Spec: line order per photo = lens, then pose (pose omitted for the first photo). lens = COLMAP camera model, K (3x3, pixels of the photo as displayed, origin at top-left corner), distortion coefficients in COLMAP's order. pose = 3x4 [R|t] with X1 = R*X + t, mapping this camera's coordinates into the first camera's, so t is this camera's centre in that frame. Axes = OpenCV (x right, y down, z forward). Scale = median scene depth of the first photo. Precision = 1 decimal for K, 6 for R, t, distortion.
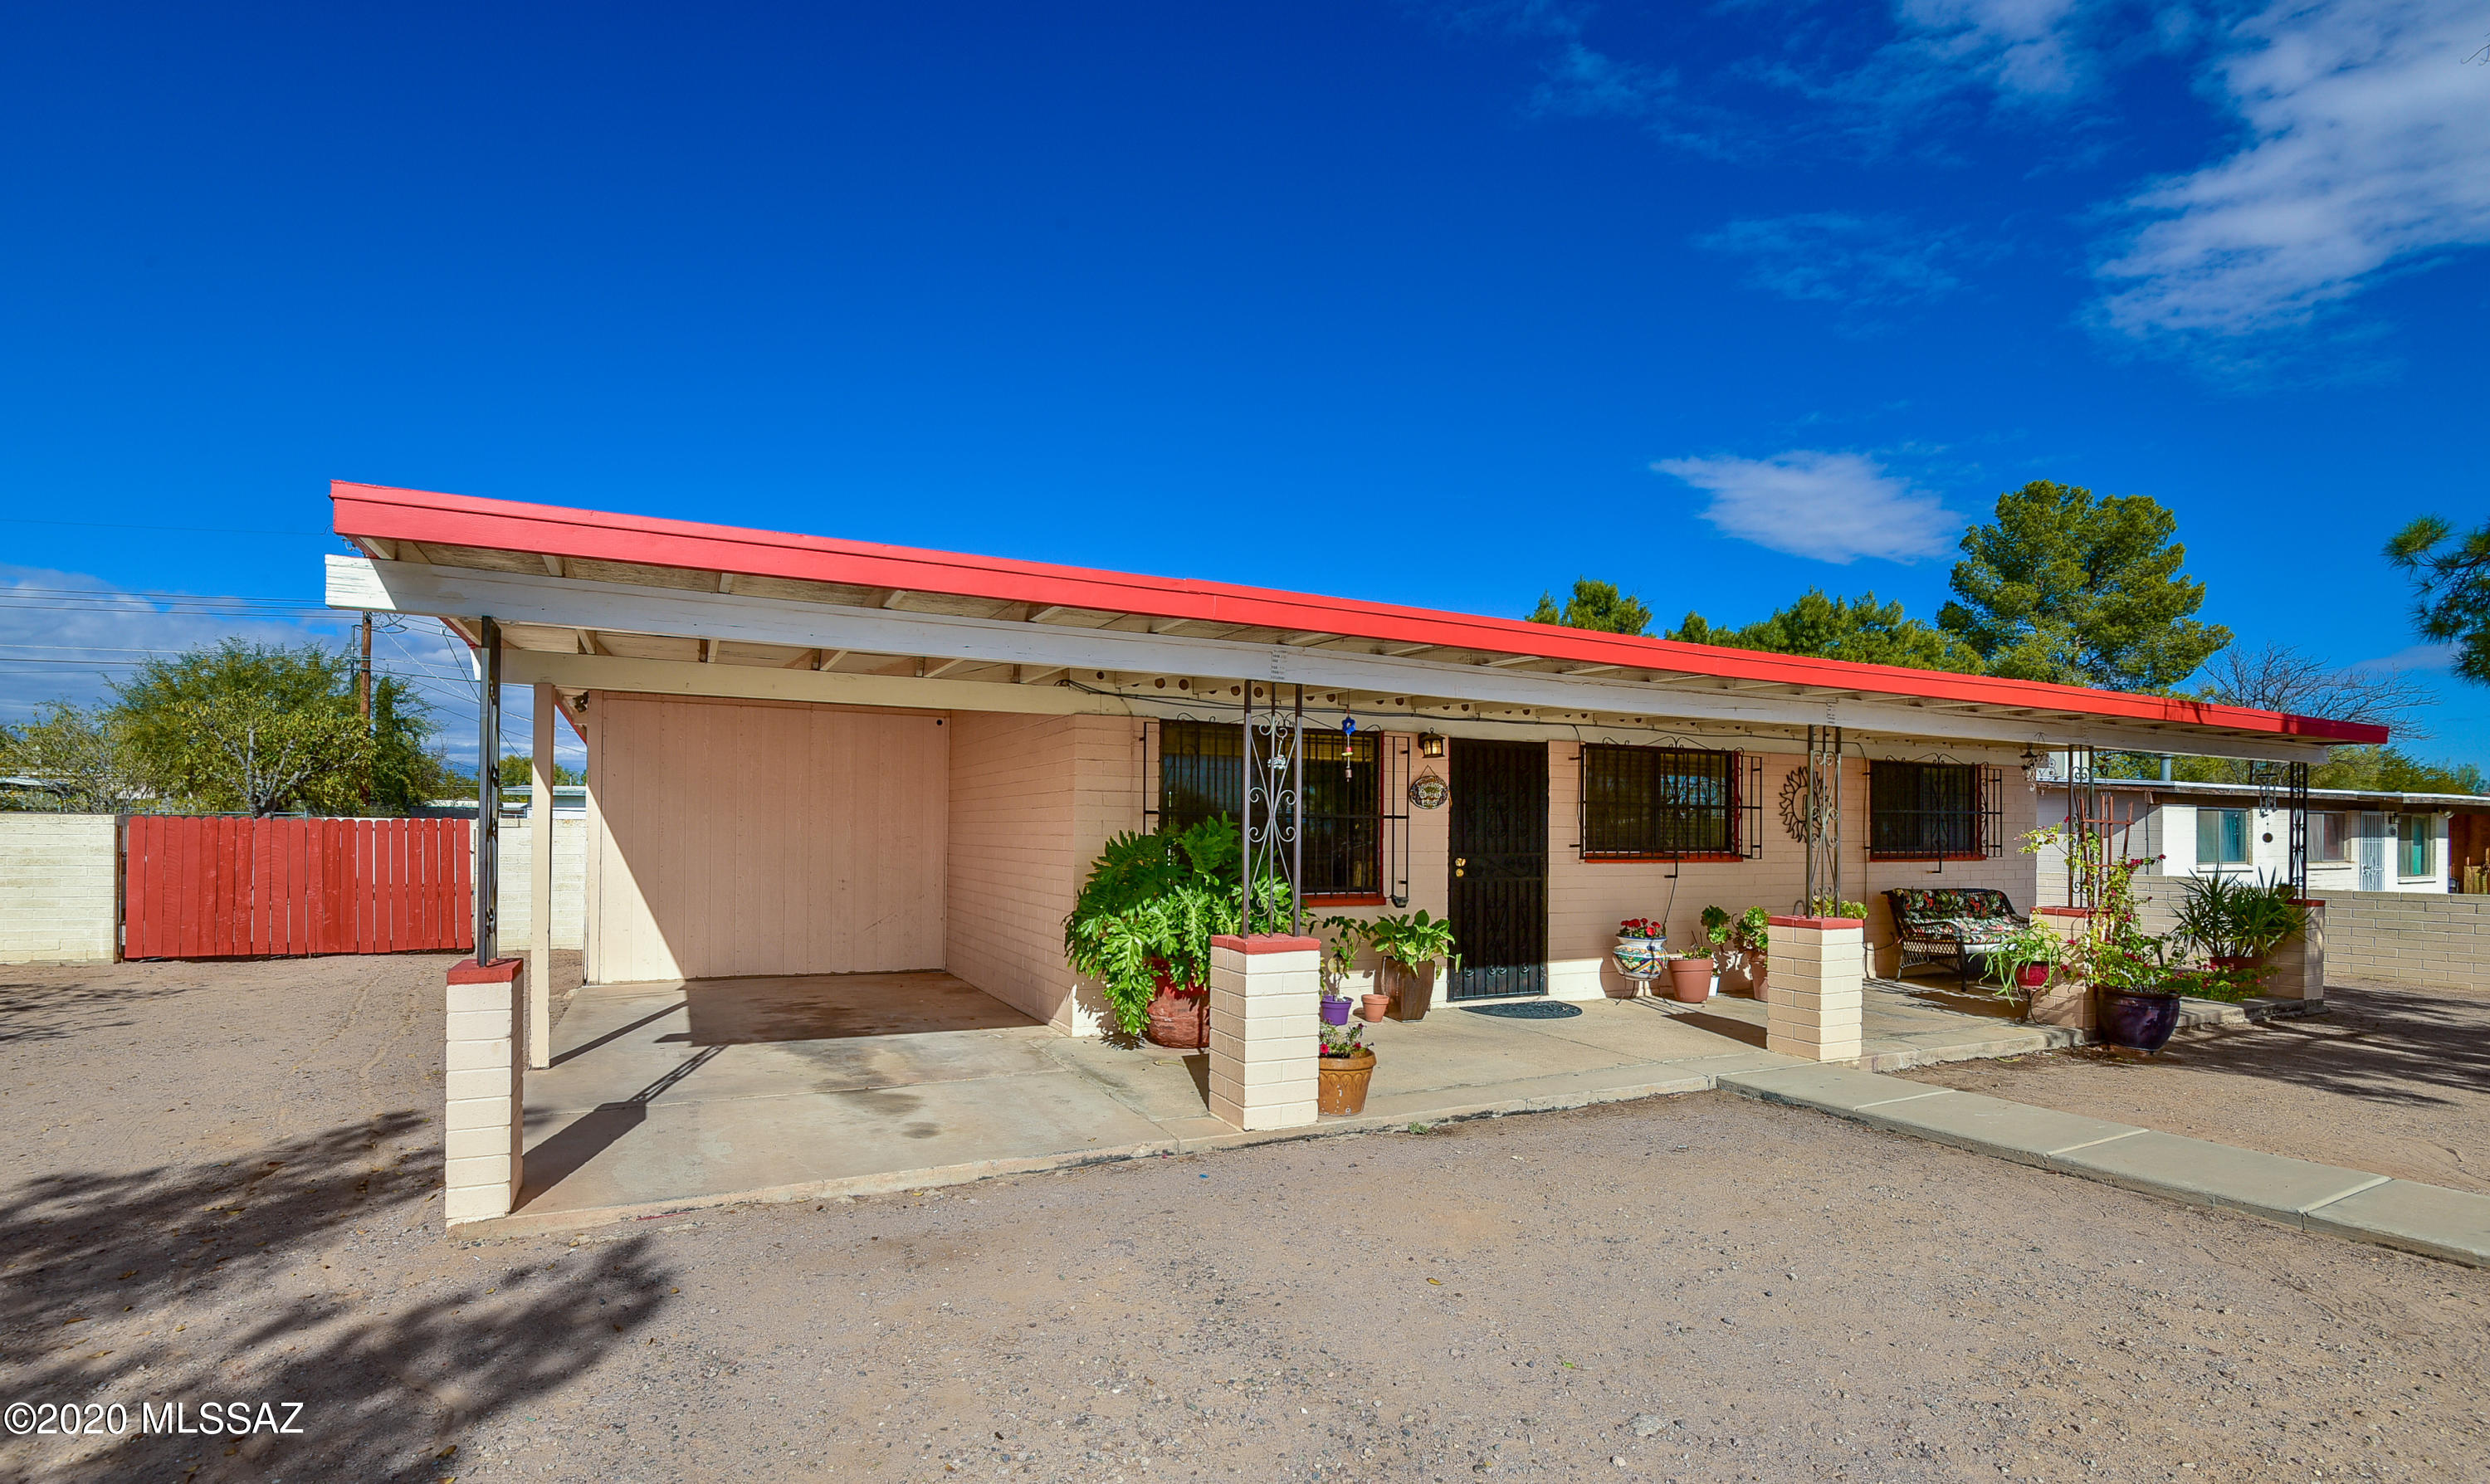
lens RADIAL K [[1152.0, 0, 1243.3], [0, 1152.0, 761.6], [0, 0, 1]] dist [0.003438, -0.017746]
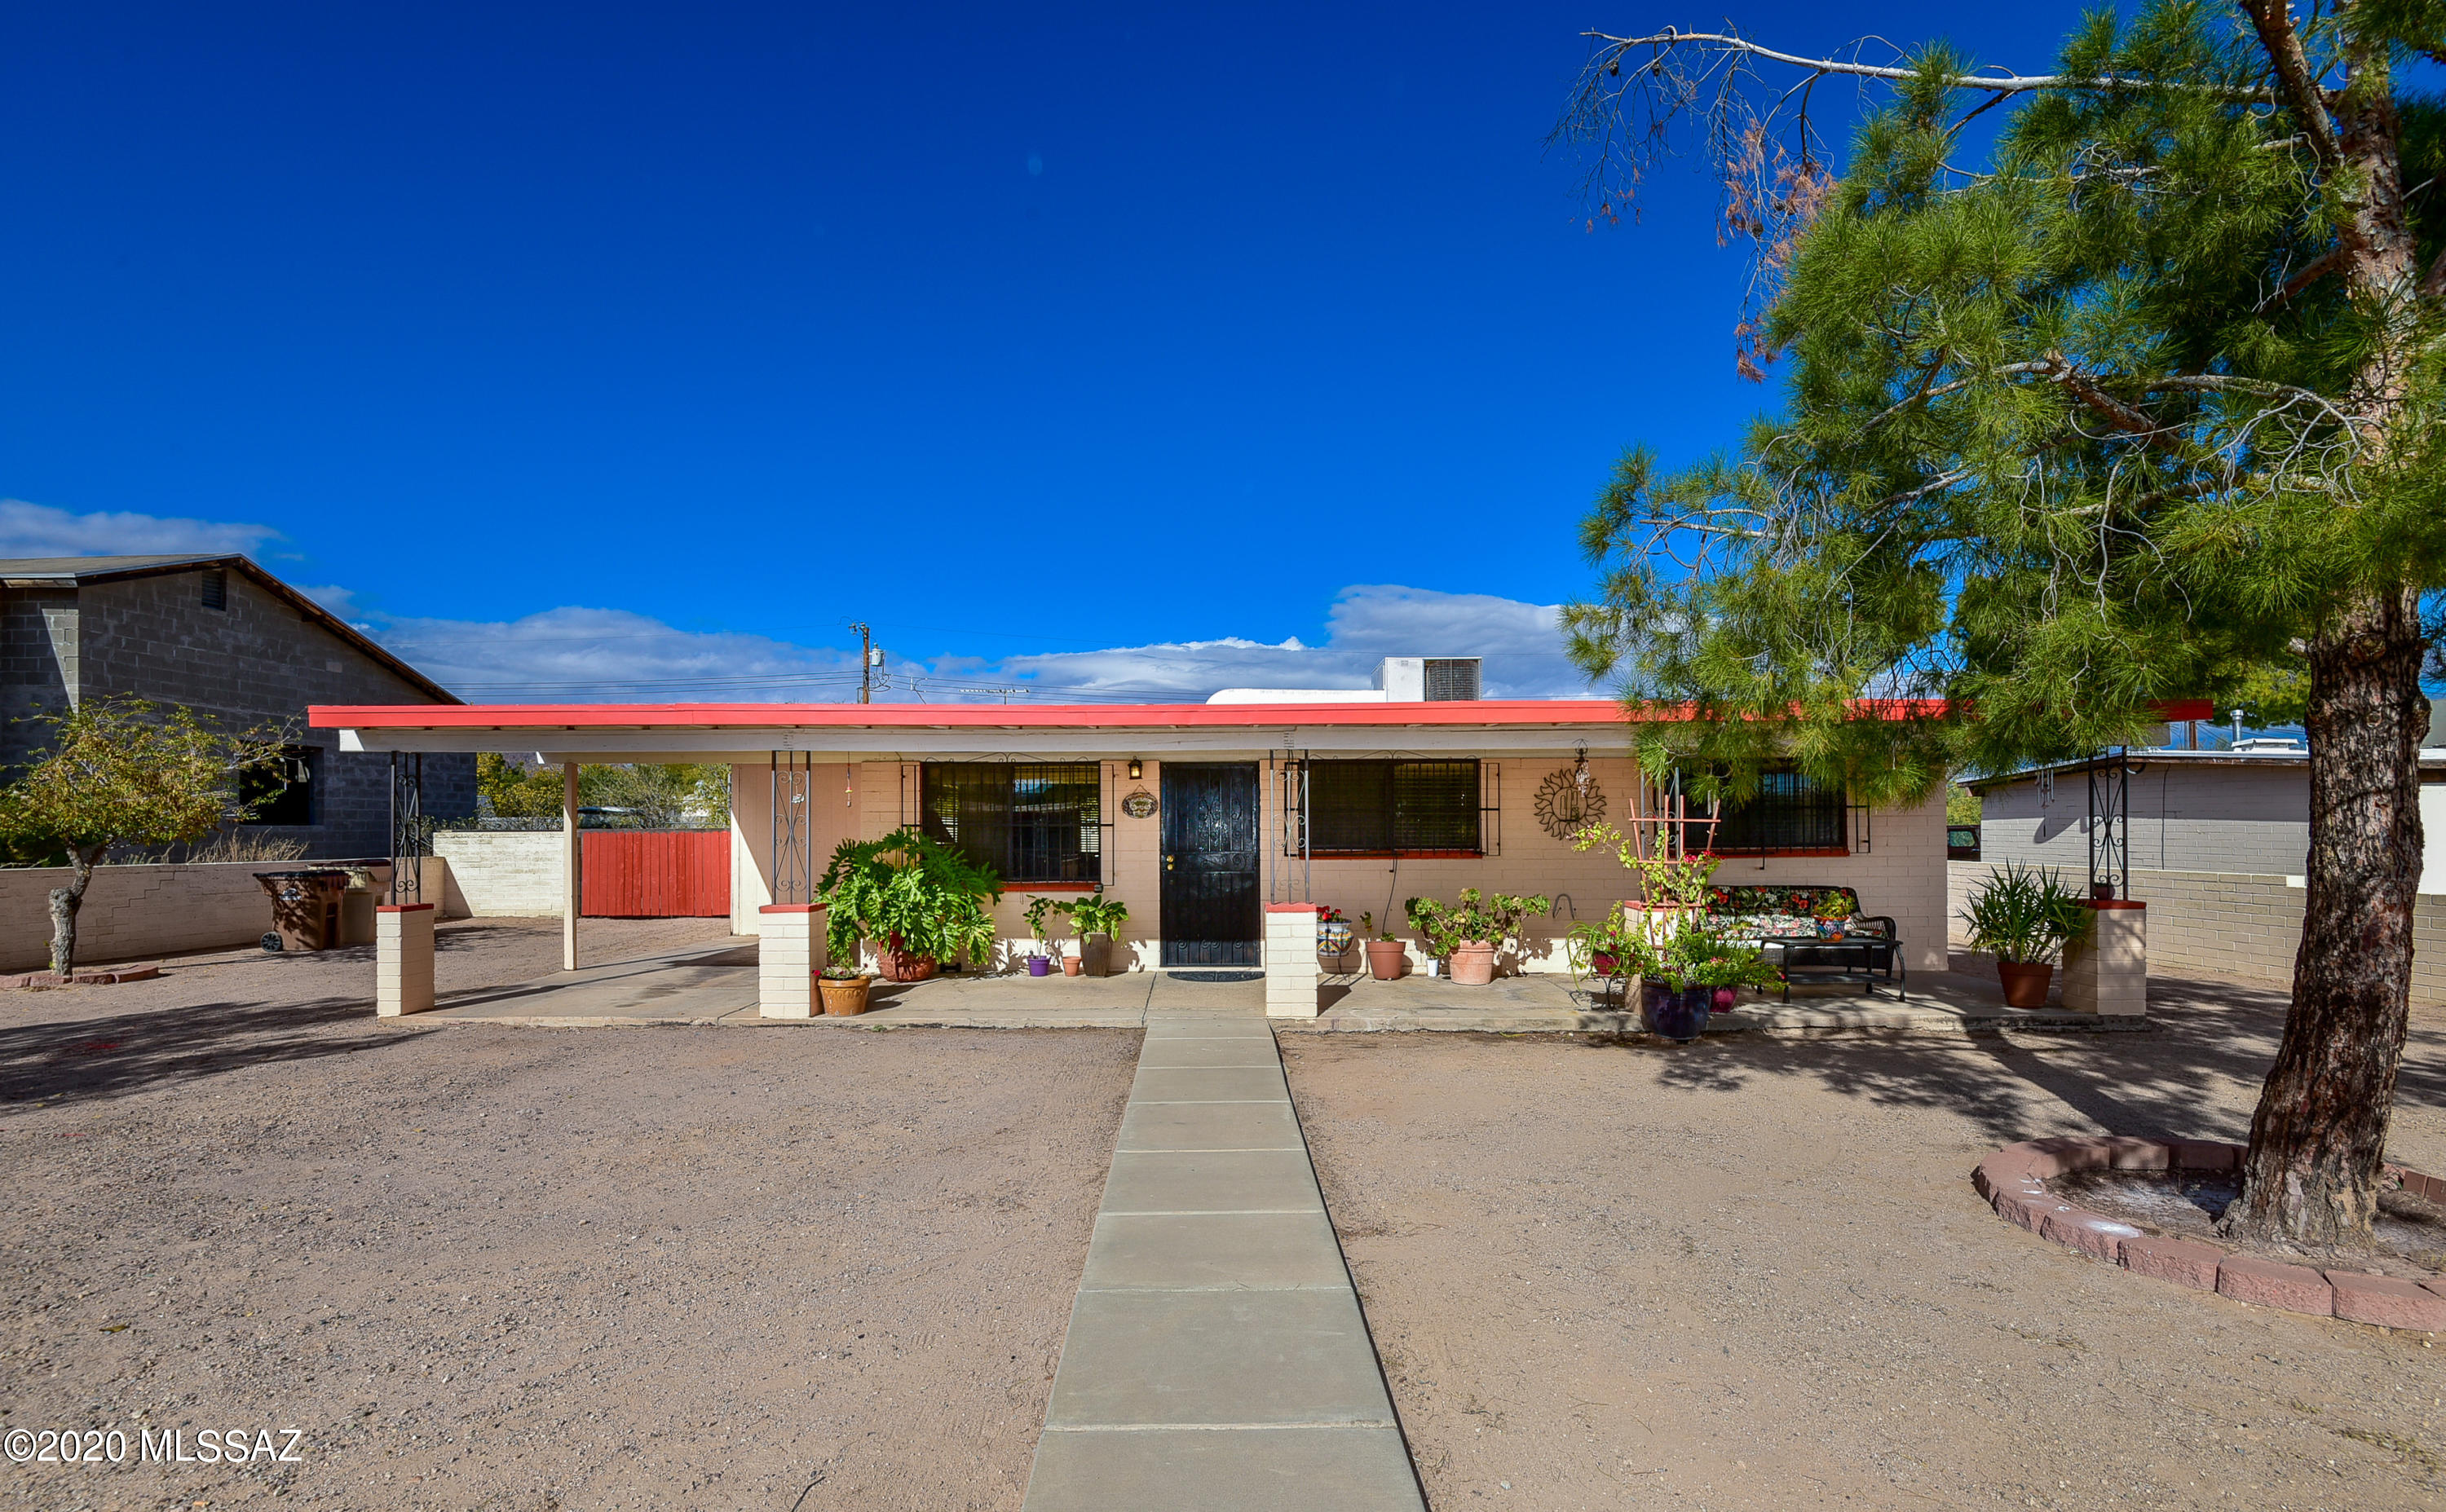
lens RADIAL K [[1165.7, 0, 1223.0], [0, 1165.7, 756.0], [0, 0, 1]] dist [-0.005471, -0.000524]
pose [[0.885589, -0.040759, -0.462677, 0.801963], [0.041382, 0.999105, -0.008808, -0.012888], [0.462622, -0.011346, 0.886483, -0.117904]]
